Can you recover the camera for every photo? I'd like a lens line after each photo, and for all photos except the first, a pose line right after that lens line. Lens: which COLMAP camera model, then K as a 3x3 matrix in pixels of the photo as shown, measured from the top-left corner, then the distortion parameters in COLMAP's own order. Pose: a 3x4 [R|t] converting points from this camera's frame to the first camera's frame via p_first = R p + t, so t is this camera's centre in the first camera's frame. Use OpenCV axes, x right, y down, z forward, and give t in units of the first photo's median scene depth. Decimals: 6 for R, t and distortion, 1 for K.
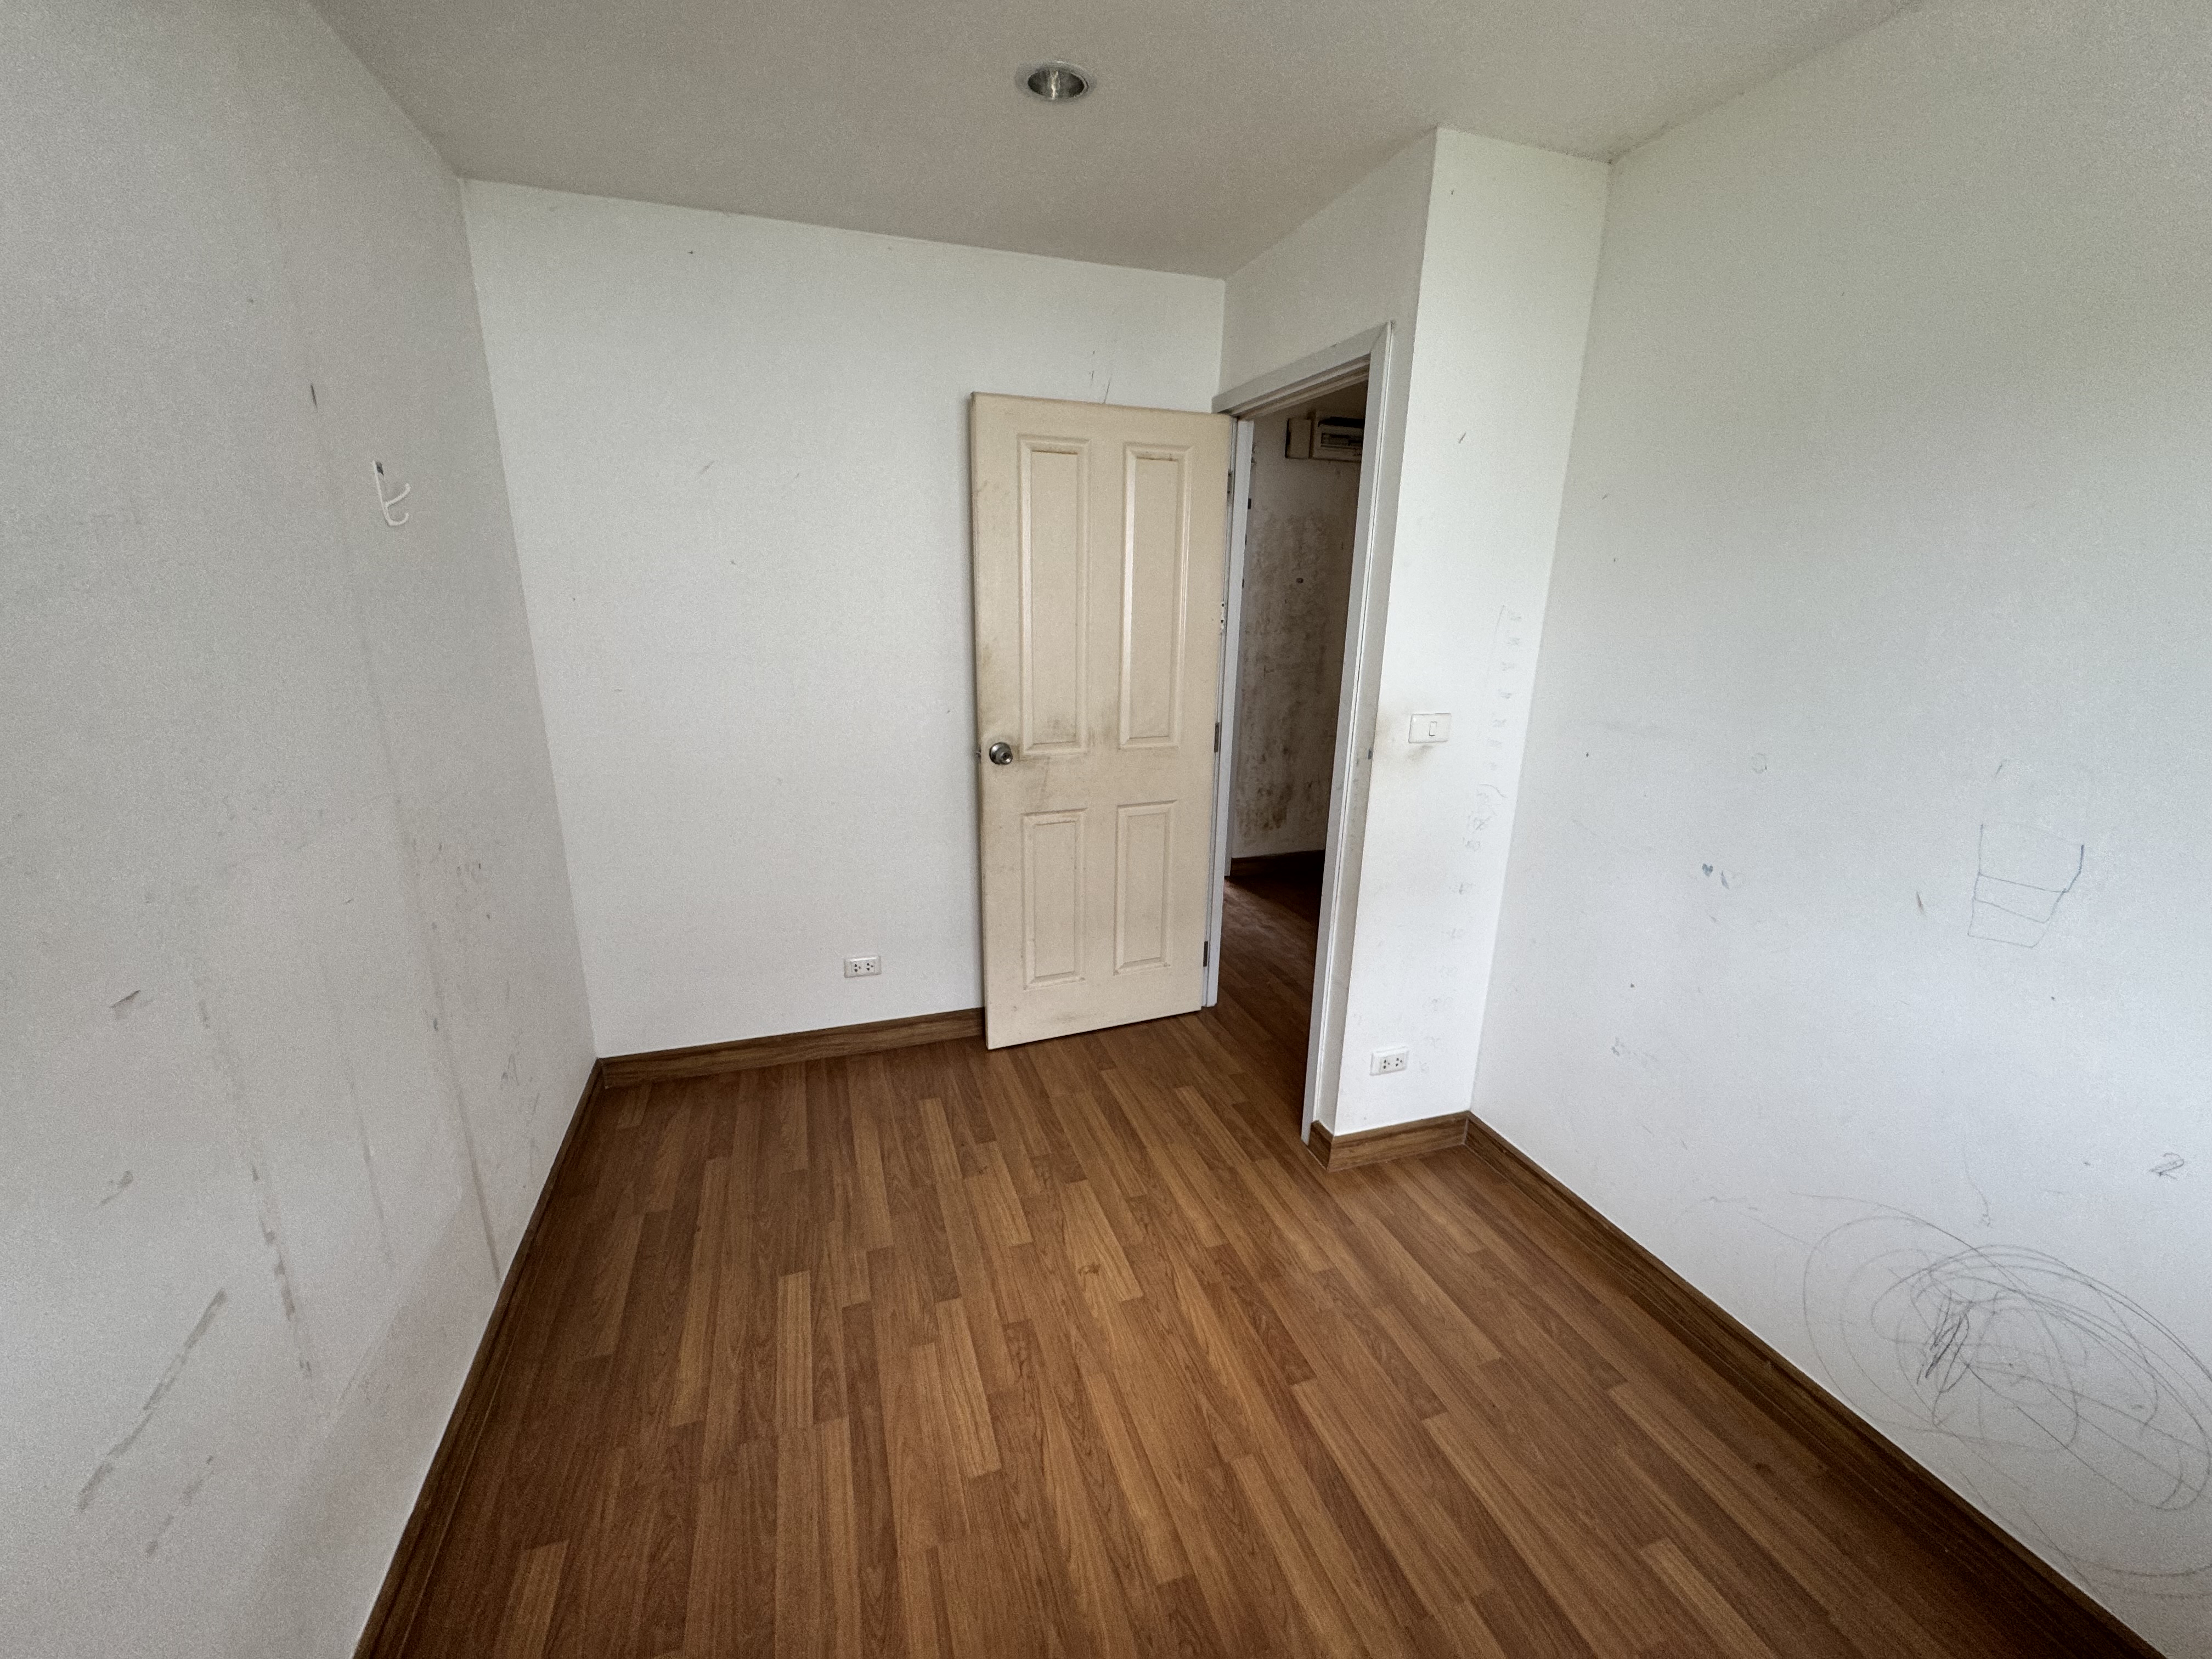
lens RADIAL K [[880.3, 0, 1105.3], [0, 880.3, 830.3], [0, 0, 1]] dist [-0.000170, 0.000046]
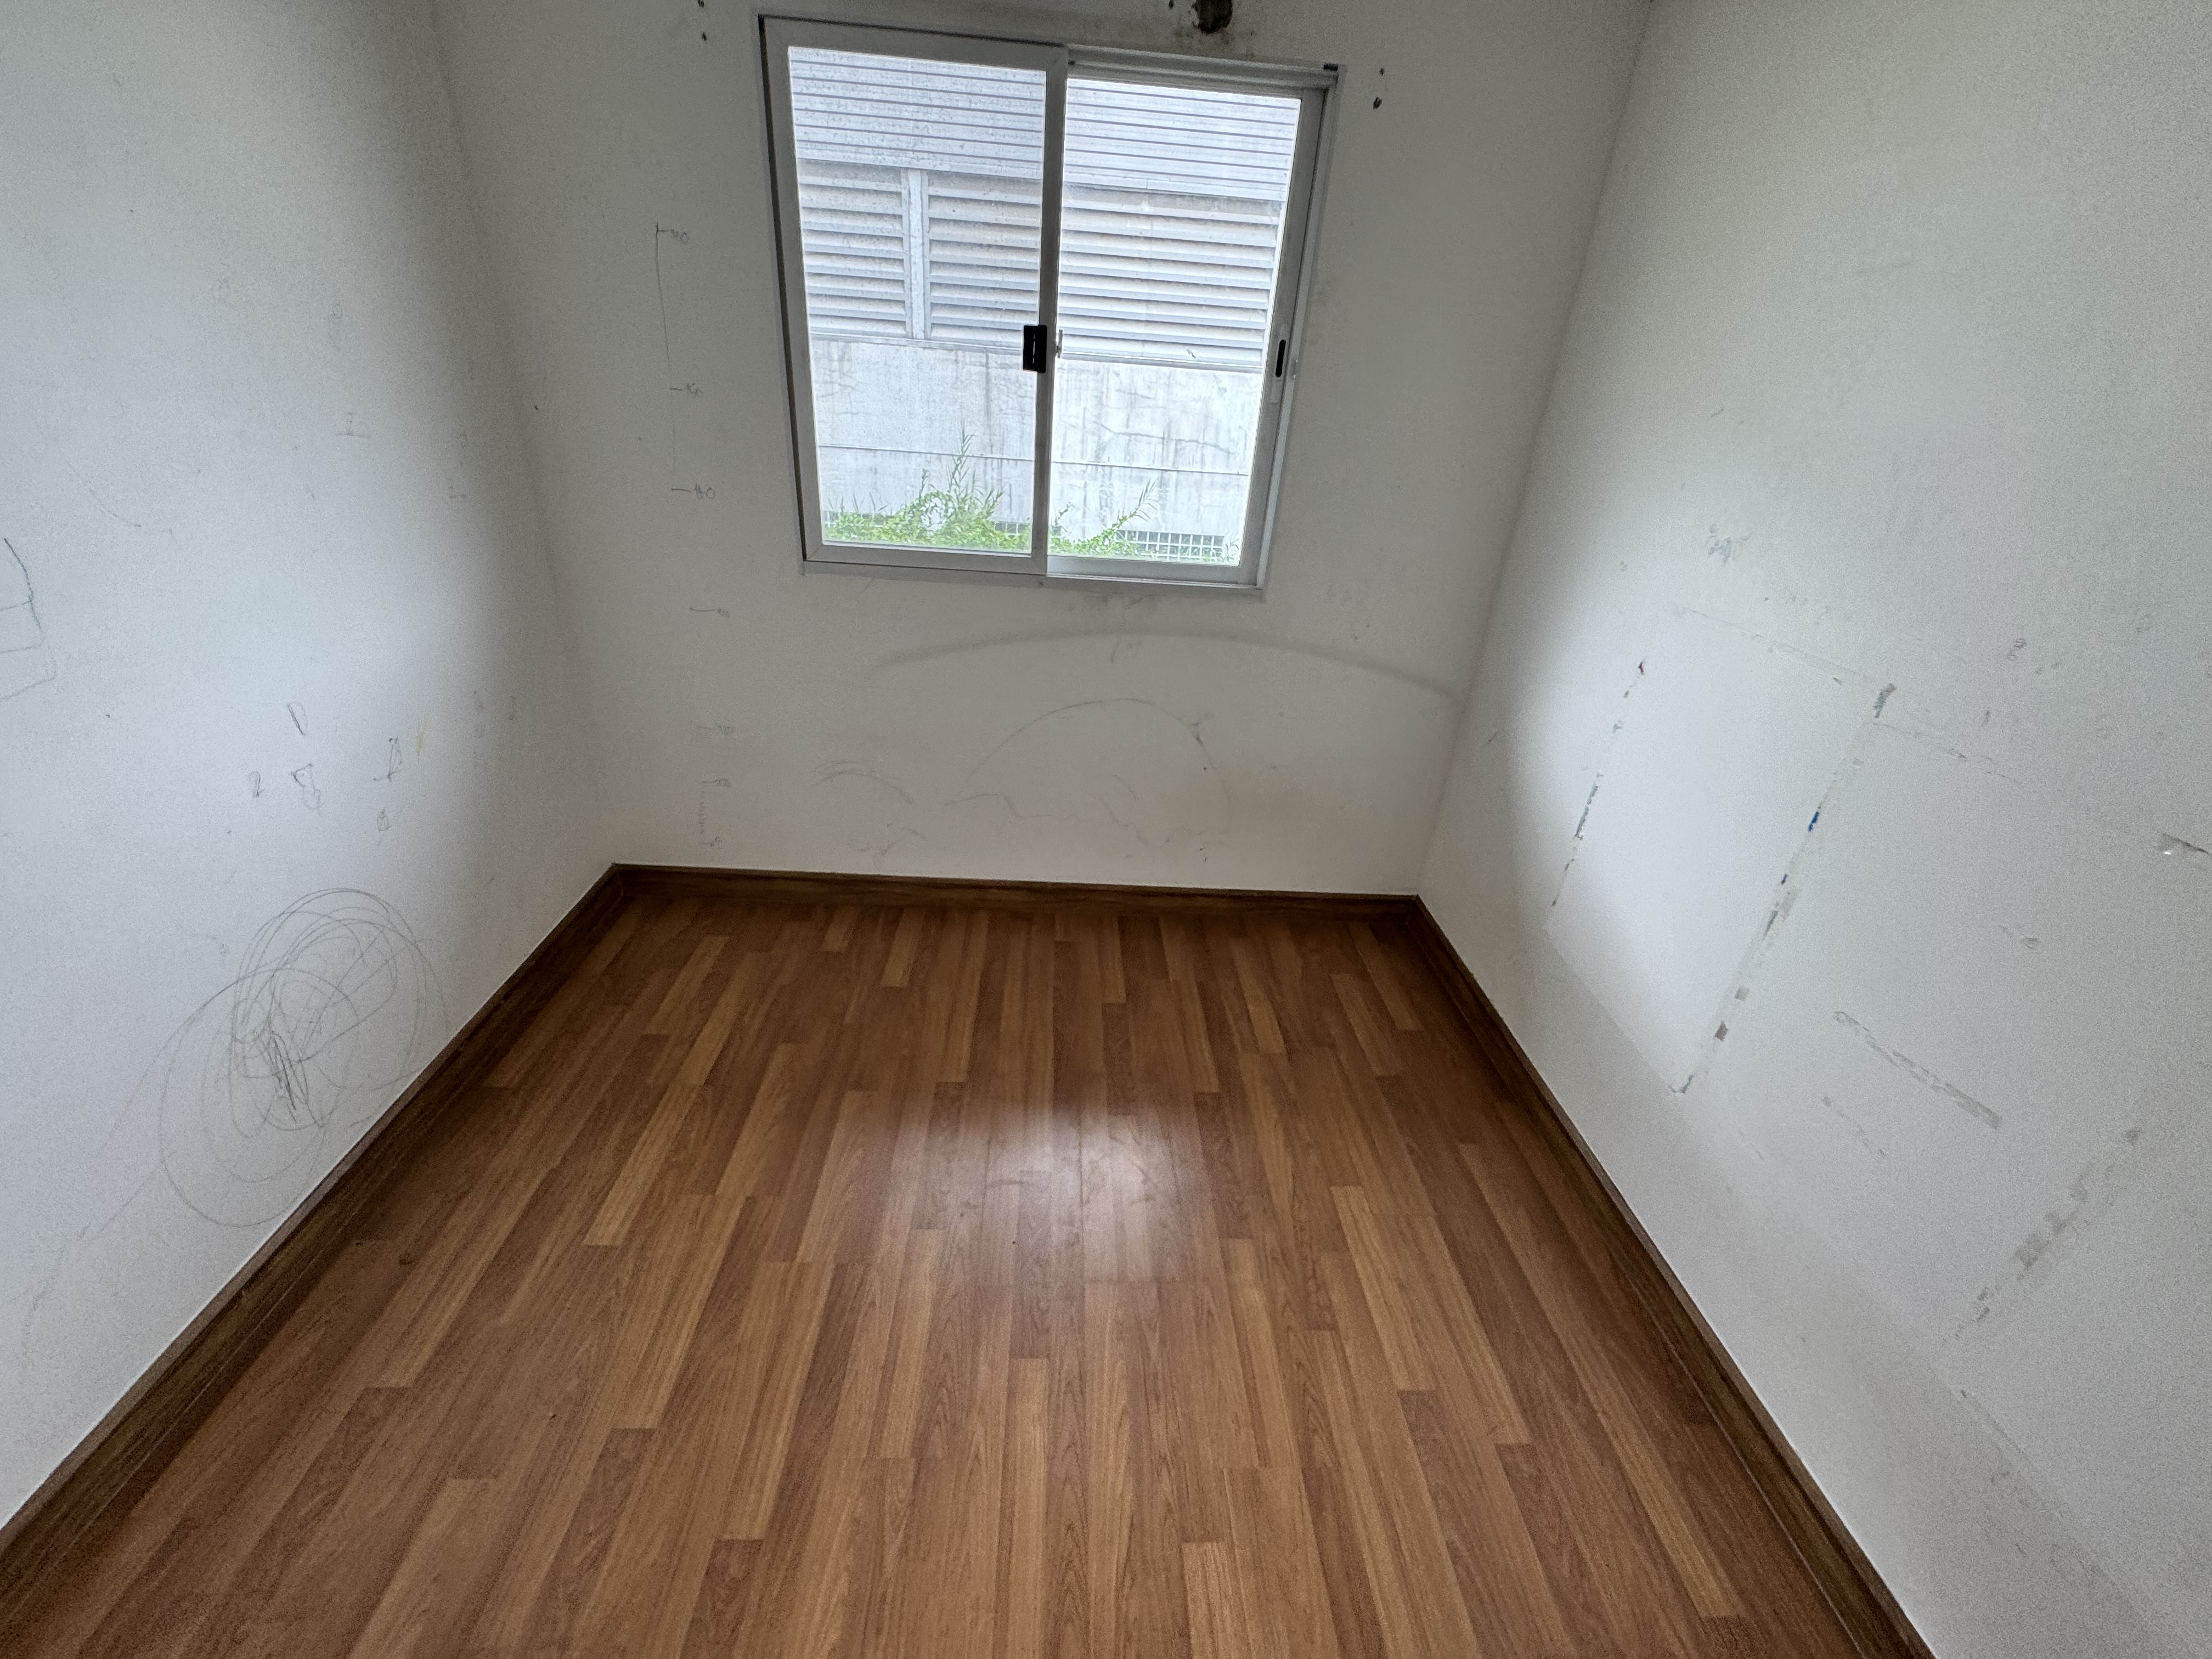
lens RADIAL K [[880.3, 0, 1108.5], [0, 880.3, 828.2], [0, 0, 1]] dist [-0.000170, 0.000046]
pose [[-0.954948, -0.201771, 0.217629, -0.088429], [-0.002658, 0.739105, 0.673585, -0.250869], [-0.296761, 0.642660, -0.706343, 1.061953]]
